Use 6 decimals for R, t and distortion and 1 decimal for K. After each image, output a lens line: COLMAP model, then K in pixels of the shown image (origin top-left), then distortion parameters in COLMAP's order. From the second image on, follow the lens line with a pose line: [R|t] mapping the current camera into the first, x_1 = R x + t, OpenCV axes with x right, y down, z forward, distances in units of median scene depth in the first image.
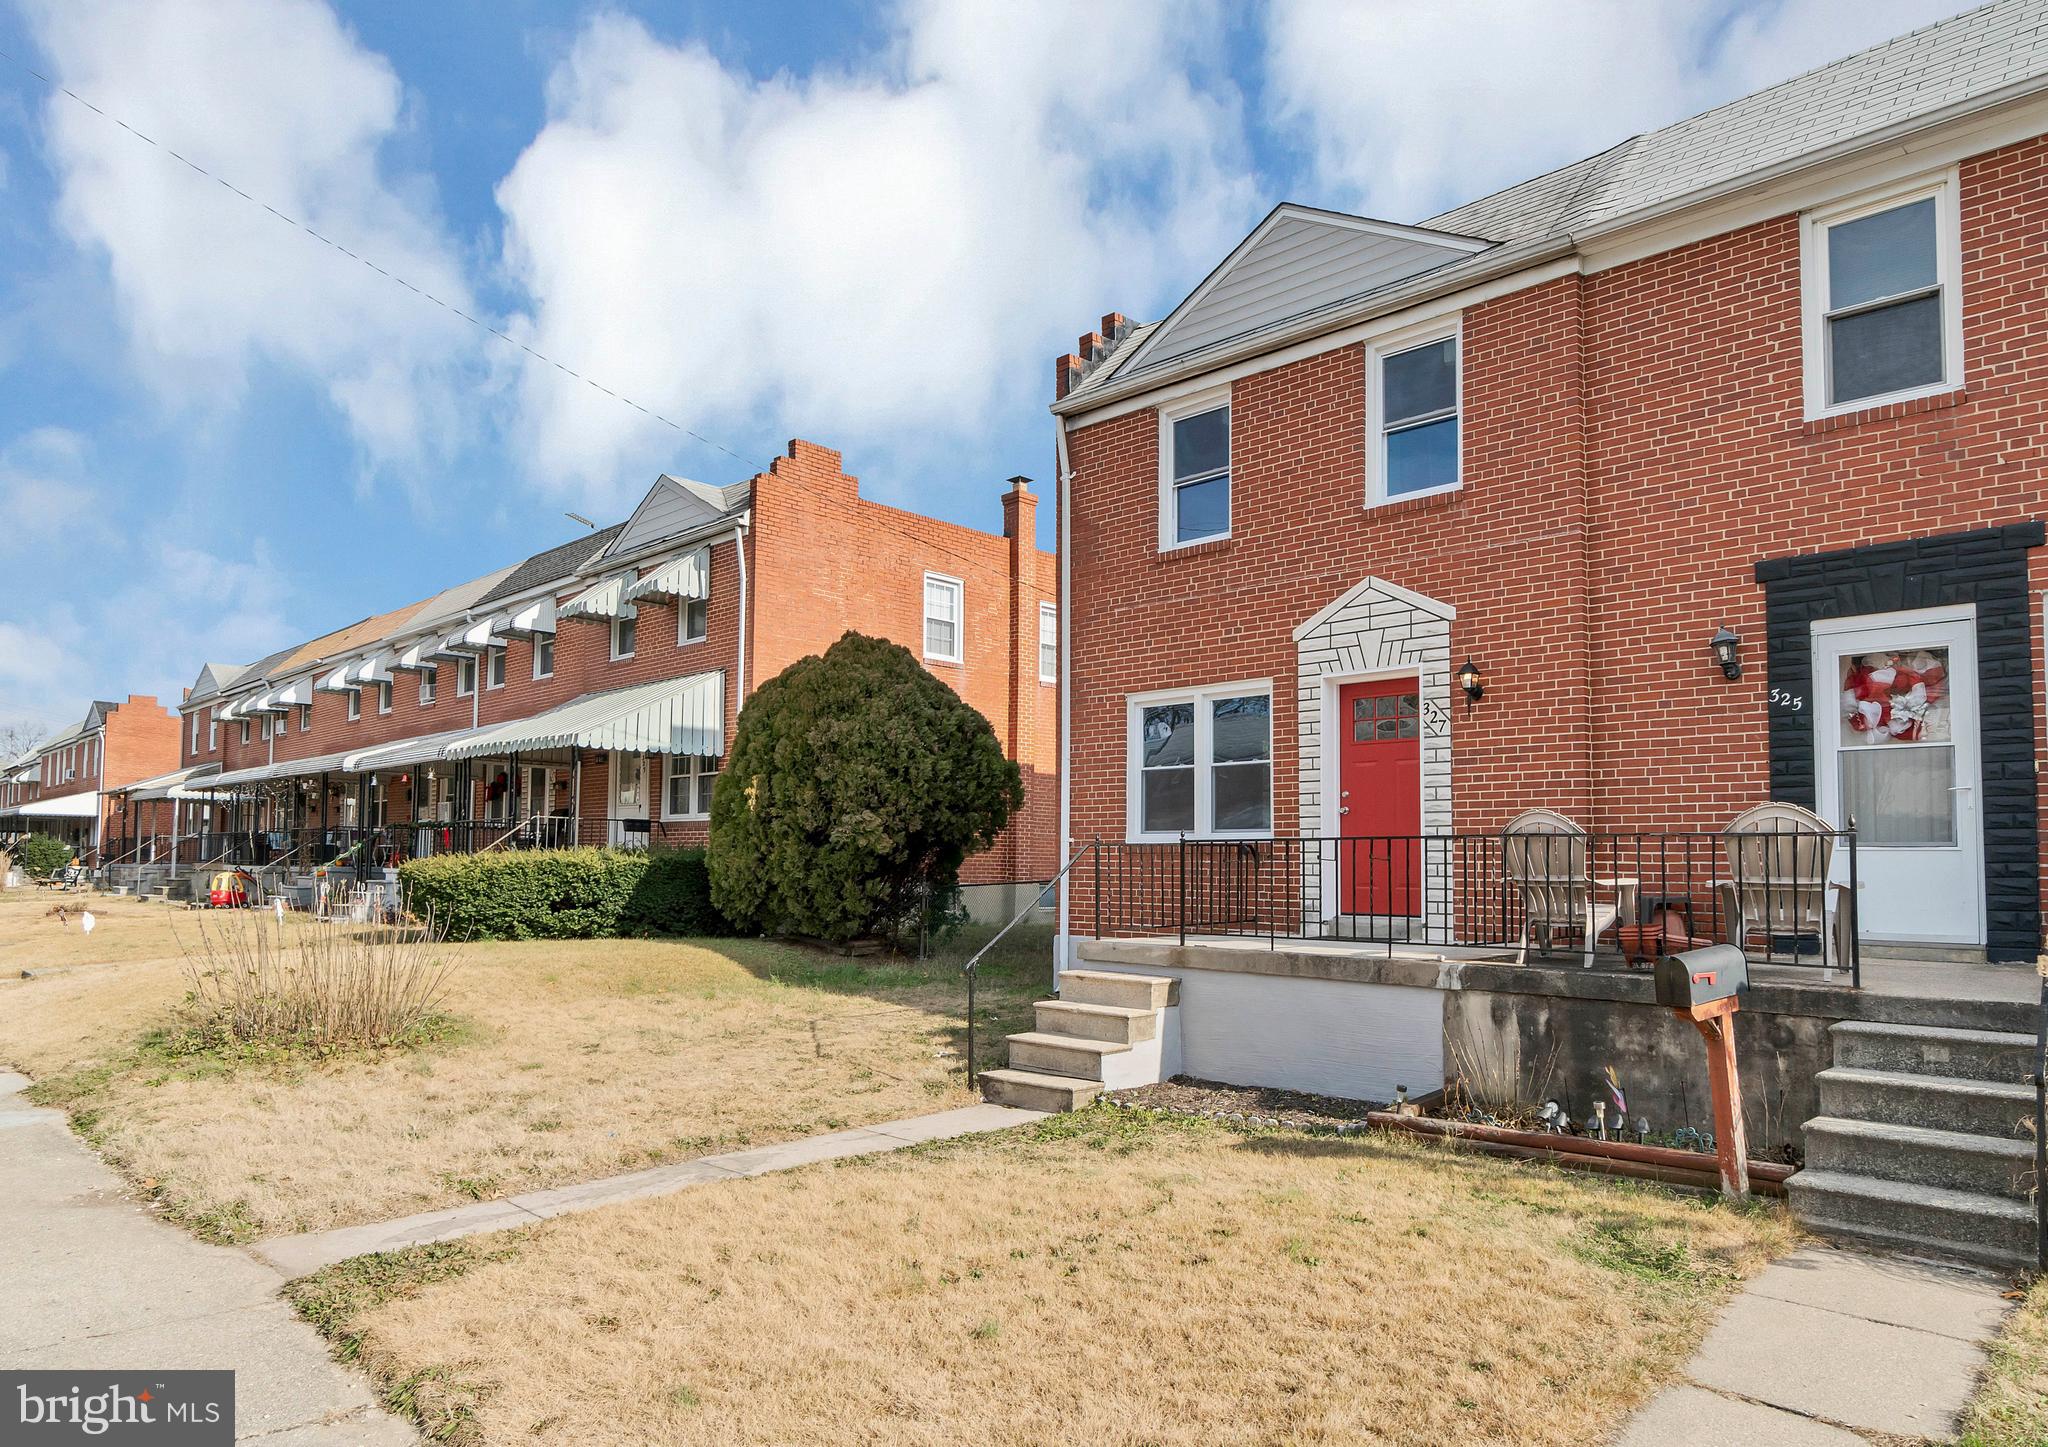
lens RADIAL K [[1237.7, 0, 1026.1], [0, 1237.7, 802.8], [0, 0, 1]] dist [-0.001793, 0.000159]
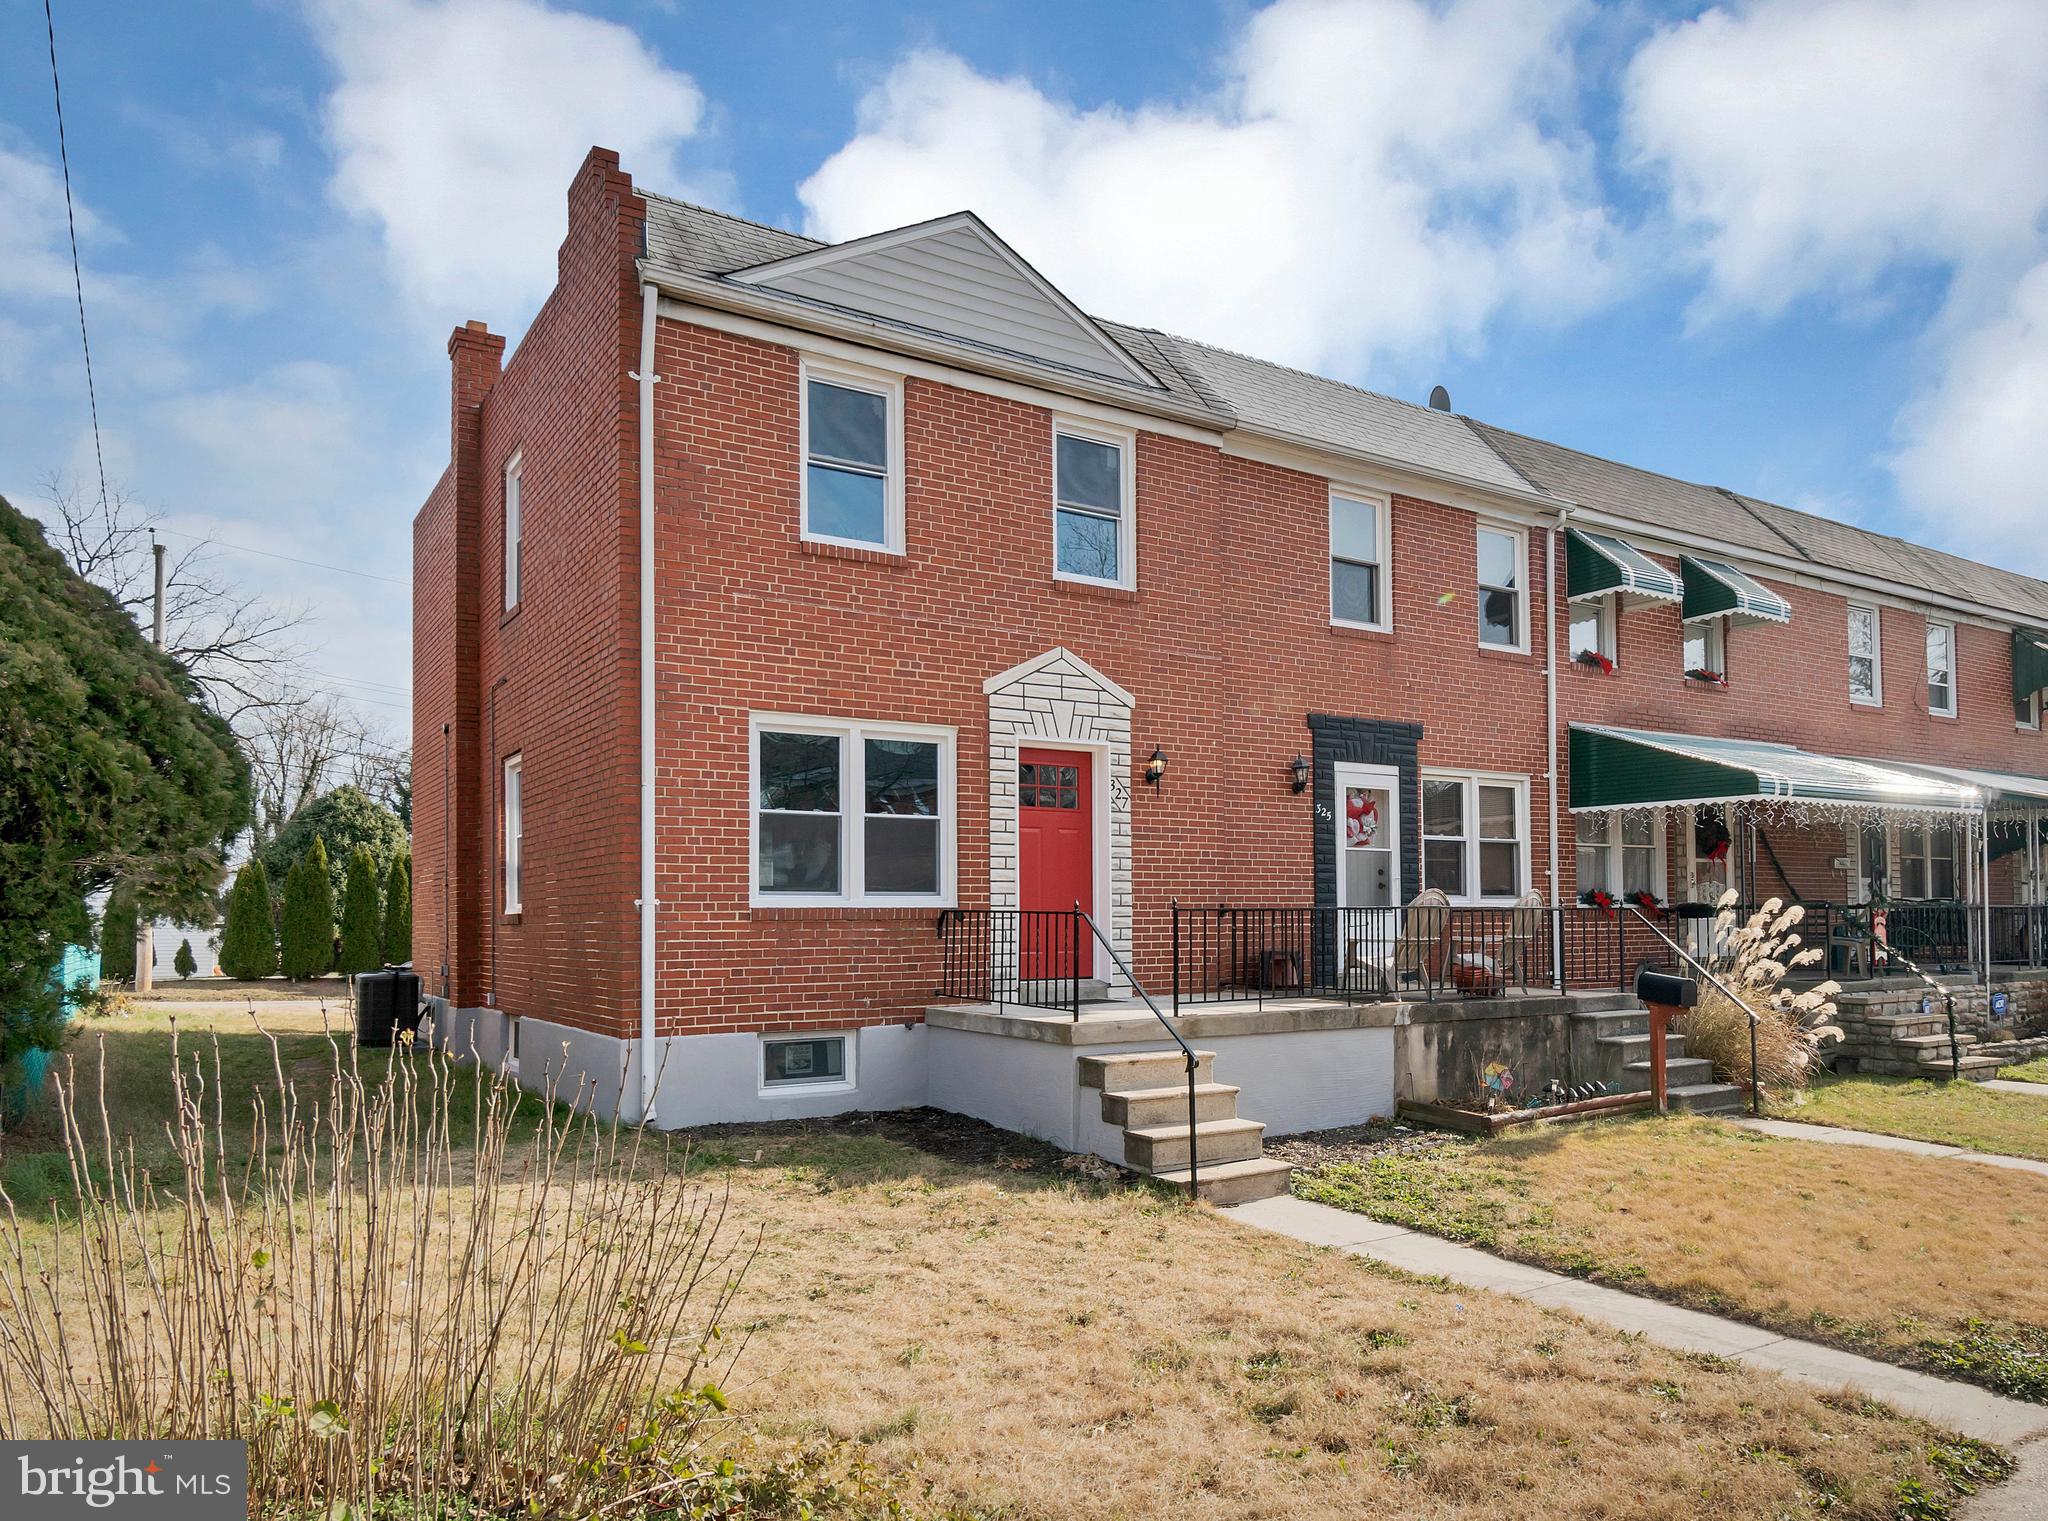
lens RADIAL K [[1353.8, 0, 1024.7], [0, 1353.8, 881.2], [0, 0, 1]] dist [0.003480, 0.001125]
pose [[0.247178, 0.017840, 0.968806, -0.872045], [-0.040395, 0.999151, -0.008092, 0.021369], [-0.968128, -0.037135, 0.247689, 0.807309]]
